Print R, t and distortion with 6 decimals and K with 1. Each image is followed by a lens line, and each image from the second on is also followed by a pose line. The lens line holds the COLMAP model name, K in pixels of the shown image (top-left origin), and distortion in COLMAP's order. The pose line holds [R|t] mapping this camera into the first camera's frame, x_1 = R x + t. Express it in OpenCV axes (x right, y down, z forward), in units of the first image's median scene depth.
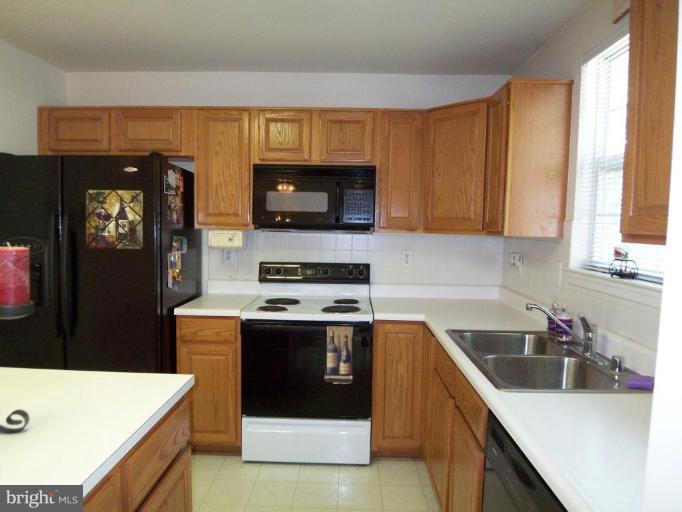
lens RADIAL K [[462.0, 0, 343.0], [0, 462.0, 260.1], [0, 0, 1]] dist [-0.002271, -0.059684]
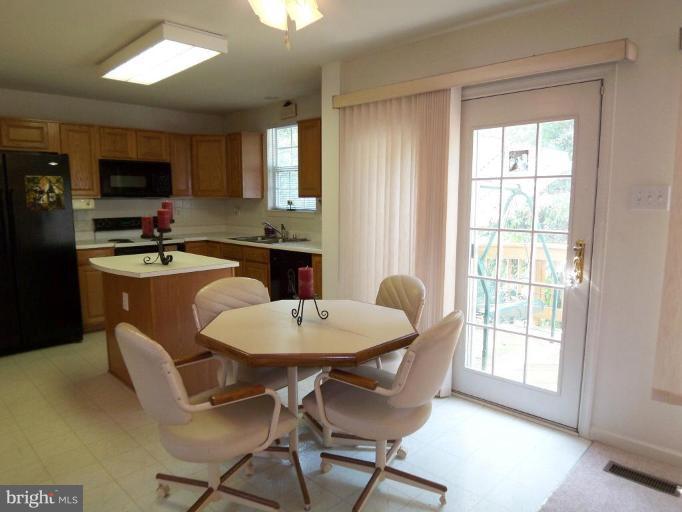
lens RADIAL K [[462.0, 0, 343.0], [0, 462.0, 260.1], [0, 0, 1]] dist [-0.002271, -0.059684]
pose [[0.677497, -0.116471, 0.726245, -1.000896], [0.066397, 0.993036, 0.097317, 0.064373], [-0.732523, -0.017712, 0.680512, -0.938679]]
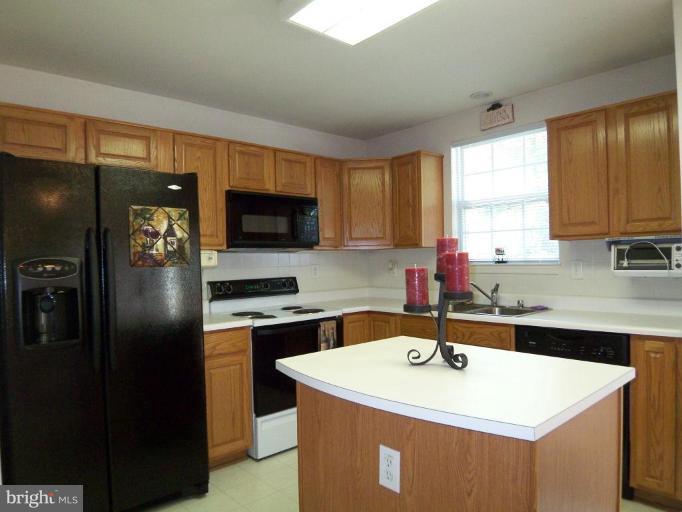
lens RADIAL K [[462.0, 0, 343.0], [0, 462.0, 260.1], [0, 0, 1]] dist [-0.002271, -0.059684]
pose [[0.722675, -0.034081, 0.690347, -0.894874], [0.088696, 0.995099, -0.043723, 0.037070], [-0.685473, 0.092829, 0.722156, 0.037596]]
